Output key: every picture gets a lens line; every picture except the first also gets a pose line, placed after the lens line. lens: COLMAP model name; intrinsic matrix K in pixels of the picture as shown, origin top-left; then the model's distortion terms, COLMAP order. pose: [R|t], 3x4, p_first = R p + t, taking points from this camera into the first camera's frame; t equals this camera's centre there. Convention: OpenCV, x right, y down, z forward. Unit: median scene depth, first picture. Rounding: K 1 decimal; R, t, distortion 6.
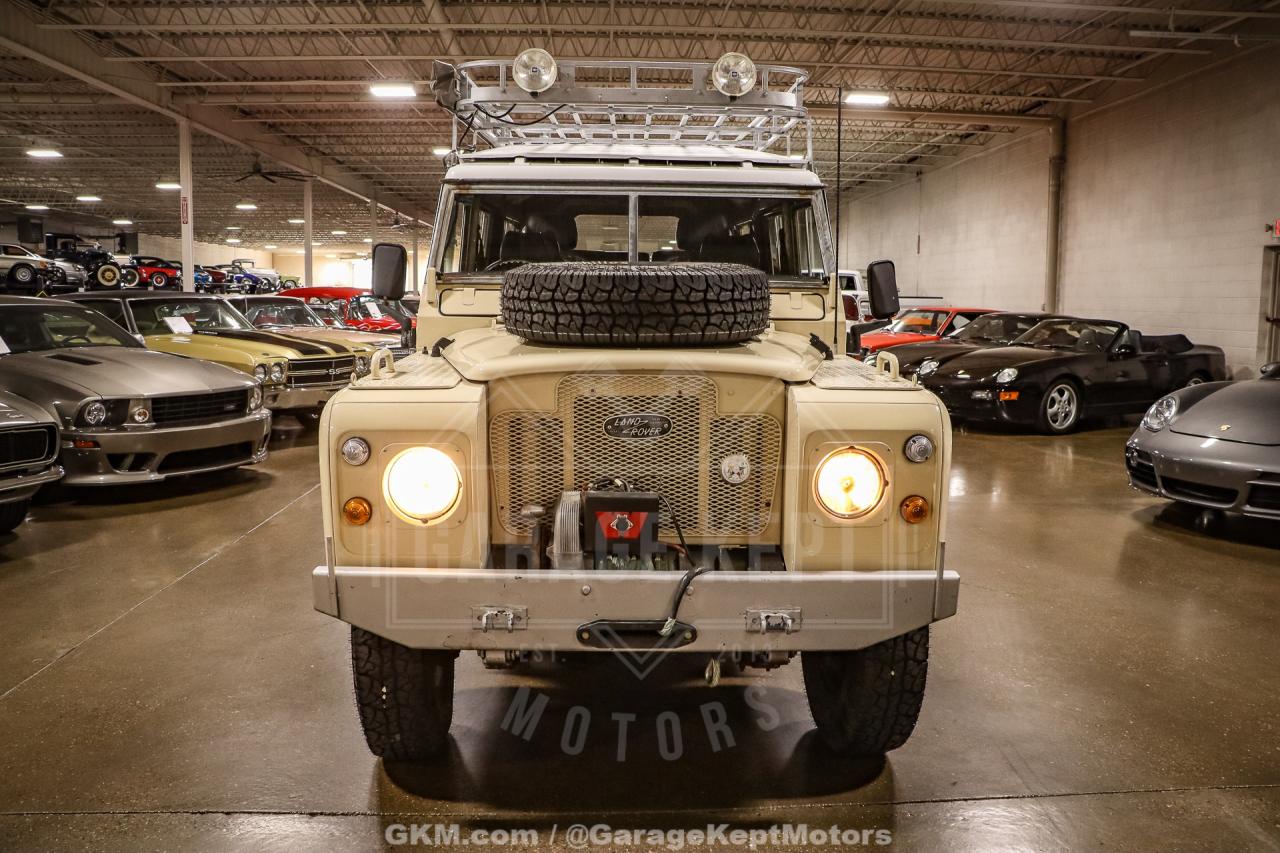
lens RADIAL K [[1167.9, 0, 643.8], [0, 1167.9, 420.0], [0, 0, 1]] dist [-0.168072, 0.182827]
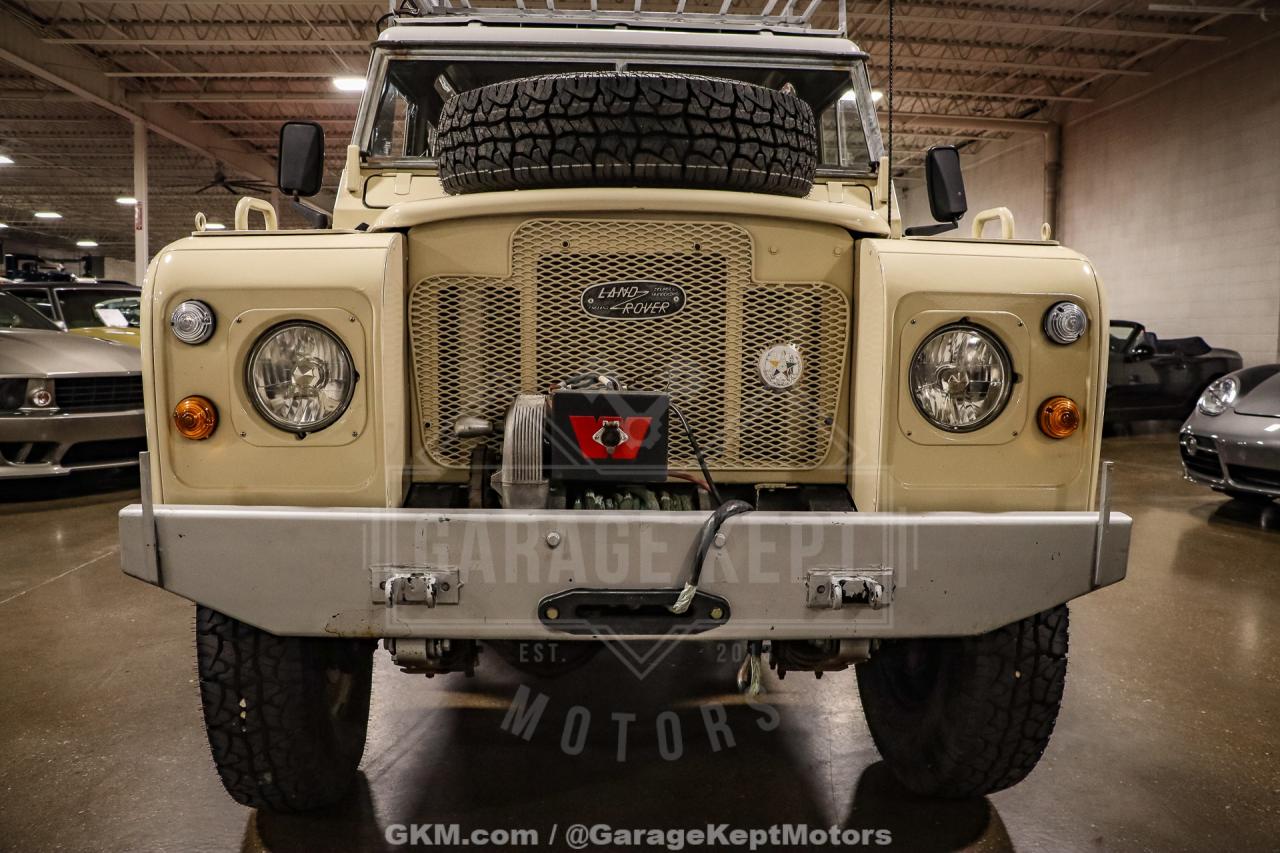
lens RADIAL K [[1118.7, 0, 647.5], [0, 1118.7, 431.8], [0, 0, 1]] dist [-0.185196, 0.202365]
pose [[0.999673, -0.000026, 0.025582, -0.013200], [0.000890, 0.999430, -0.033742, 0.099340], [-0.025567, 0.033754, 0.999103, 0.365625]]
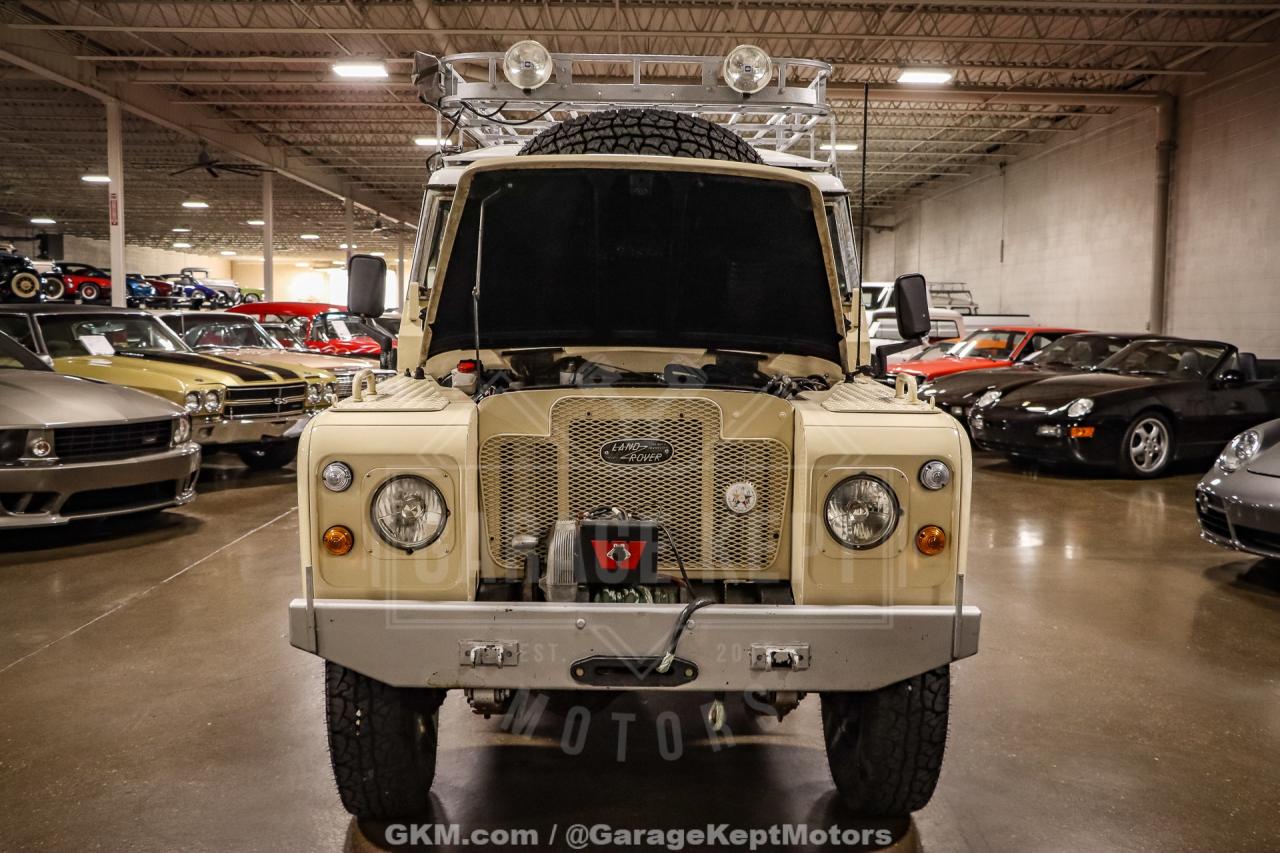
lens RADIAL K [[1435.3, 0, 646.9], [0, 1435.3, 433.5], [0, 0, 1]] dist [-0.067036, 0.018713]
pose [[0.999950, 0.002048, -0.009785, 0.013896], [-0.002290, 0.999688, -0.024857, 0.018951], [0.009731, 0.024878, 0.999643, -0.152756]]
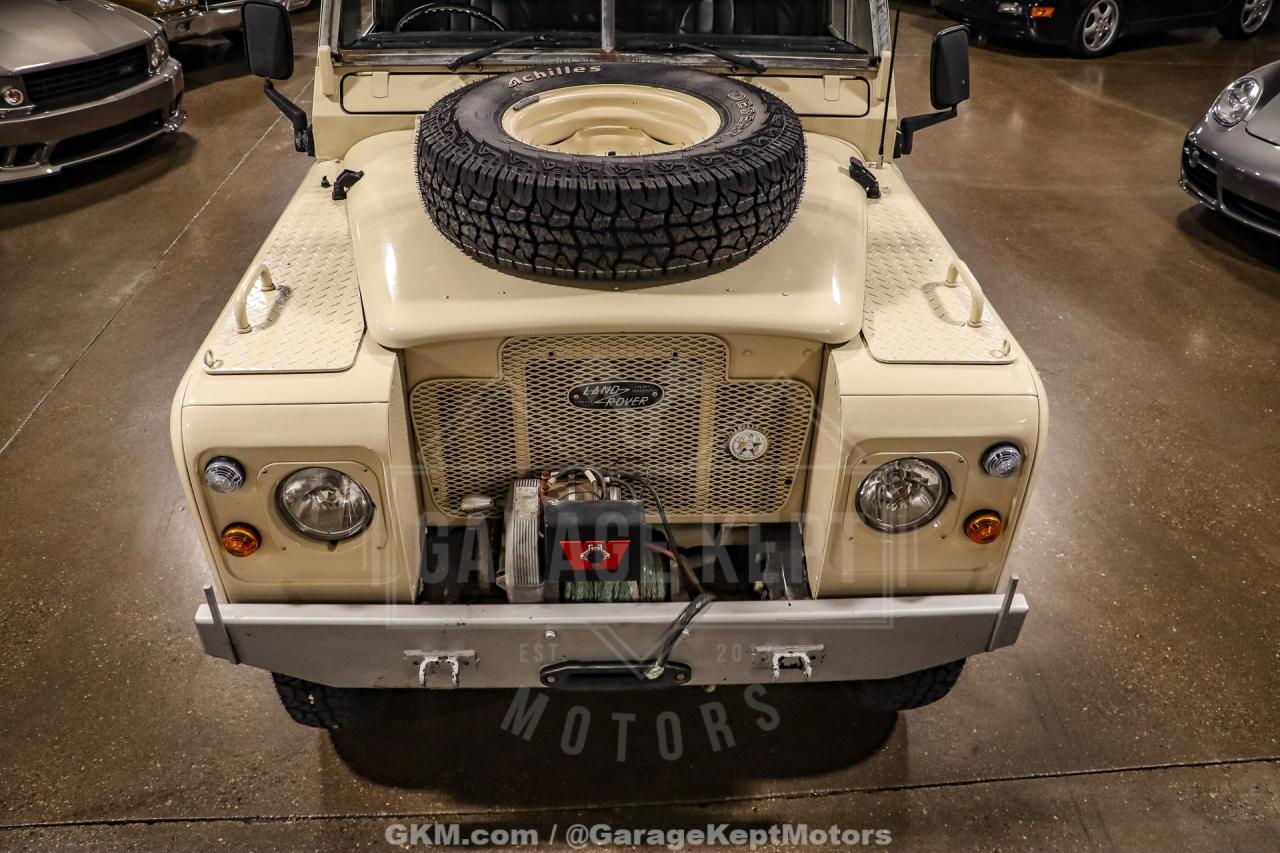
lens RADIAL K [[1113.6, 0, 643.6], [0, 1113.6, 465.1], [0, 0, 1]] dist [-0.175738, 0.183955]
pose [[0.999787, -0.002584, 0.020480, -0.002029], [-0.007359, 0.882347, 0.470541, -0.274008], [-0.019287, -0.470591, 0.882140, 0.368470]]
